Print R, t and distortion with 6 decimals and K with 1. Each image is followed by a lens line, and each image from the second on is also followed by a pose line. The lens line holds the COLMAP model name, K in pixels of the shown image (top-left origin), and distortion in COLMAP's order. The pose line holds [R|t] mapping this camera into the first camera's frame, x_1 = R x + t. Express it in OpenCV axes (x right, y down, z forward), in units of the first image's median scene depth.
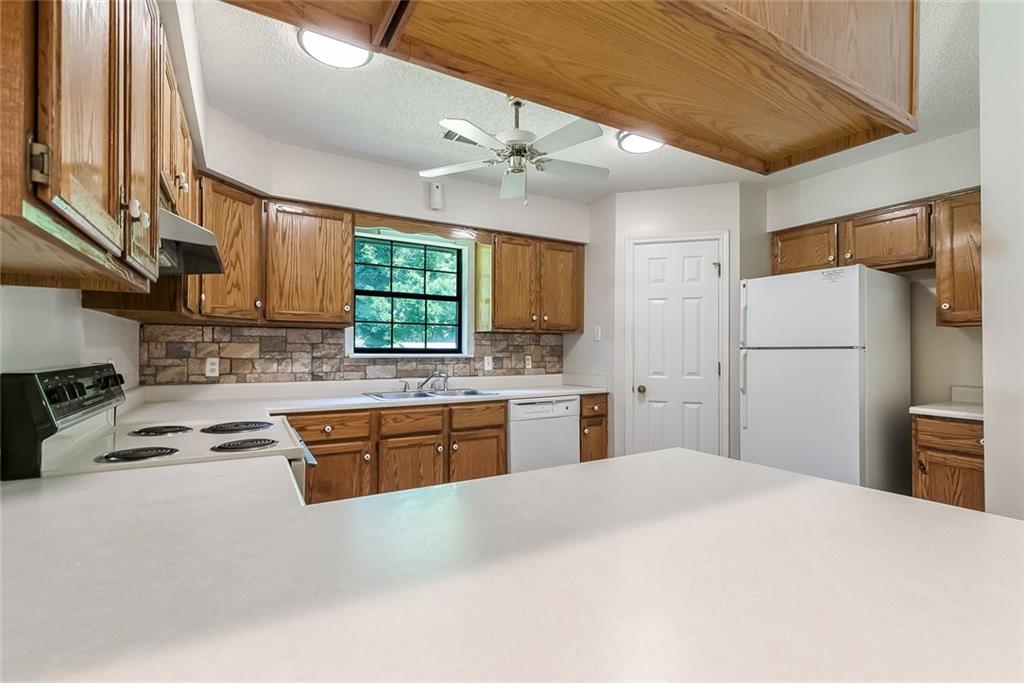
lens RADIAL K [[467.3, 0, 514.1], [0, 467.3, 354.1], [0, 0, 1]] dist [0.002507, 0.000188]
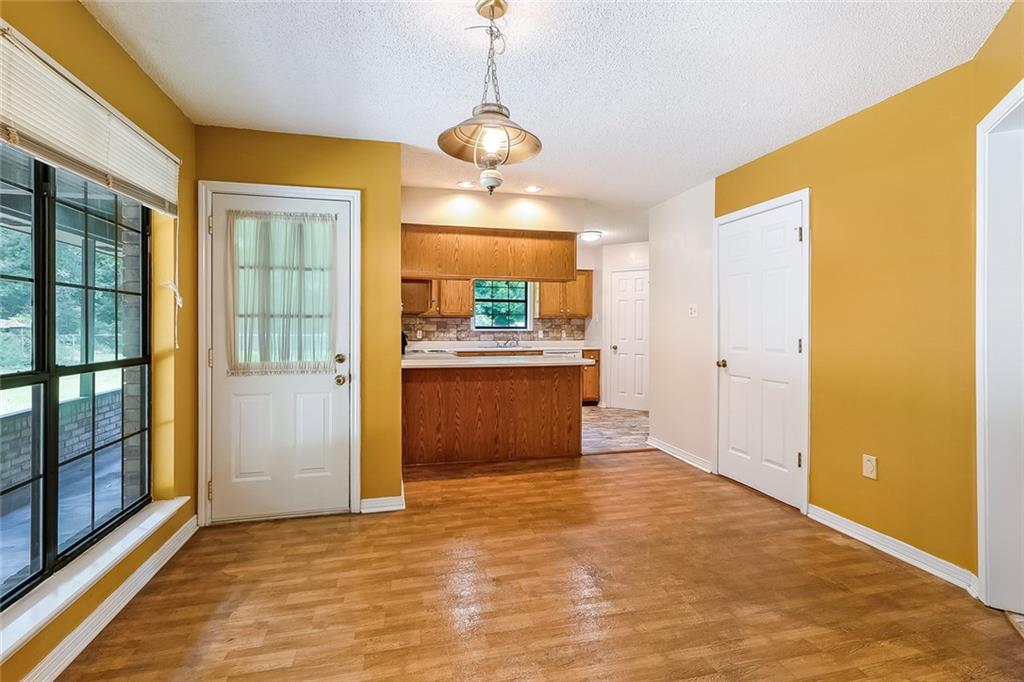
lens RADIAL K [[484.0, 0, 512.6], [0, 484.0, 328.0], [0, 0, 1]] dist [0.000701, 0.000044]
pose [[0.960538, -0.001666, -0.278145, 0.436316], [-0.001050, 0.999953, -0.009614, 0.015236], [0.278148, 0.009526, 0.960491, -1.073897]]
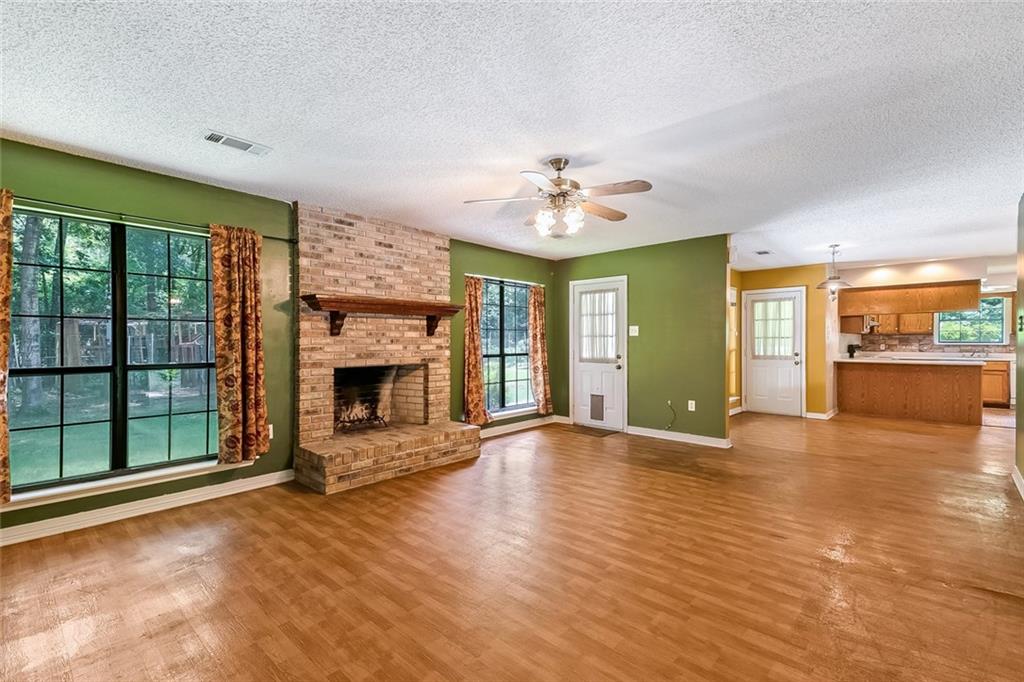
lens RADIAL K [[462.2, 0, 512.0], [0, 462.2, 341.0], [0, 0, 1]] dist [0.037809, -0.000111]
pose [[0.289528, -0.003799, -0.957162, 1.608768], [-0.009516, 0.999931, -0.006847, 0.029313], [0.957122, 0.011091, 0.289472, -2.223482]]
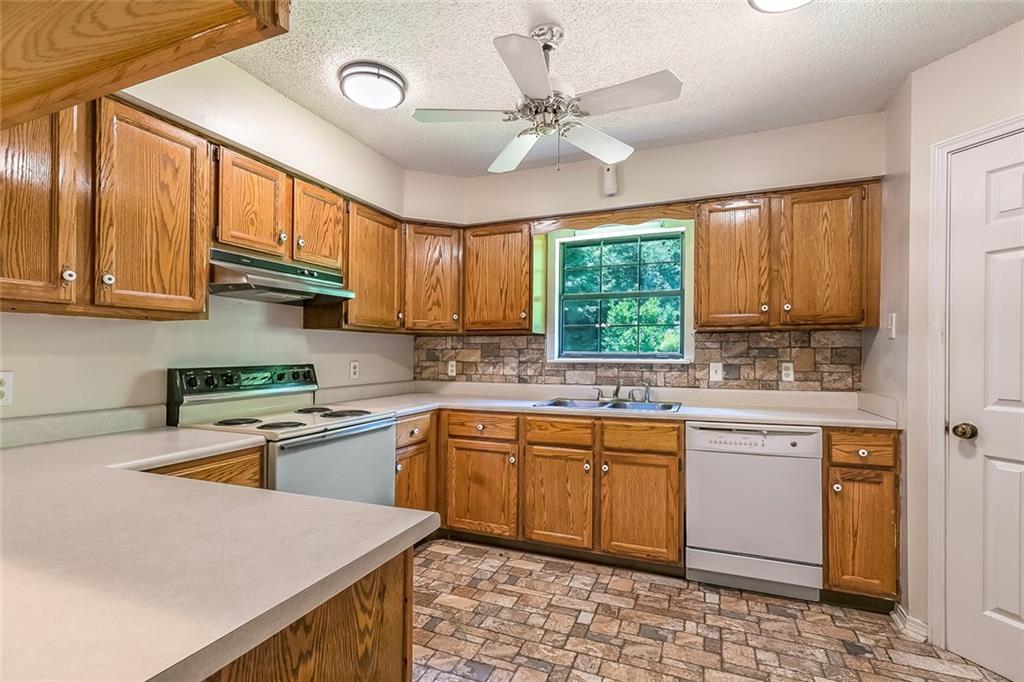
lens RADIAL K [[467.3, 0, 514.1], [0, 467.3, 353.6], [0, 0, 1]] dist [0.002507, 0.000188]
pose [[0.606855, -0.002816, -0.794808, 0.392638], [-0.005337, 0.999957, -0.007618, -0.003164], [0.794795, 0.008866, 0.606813, 0.299749]]
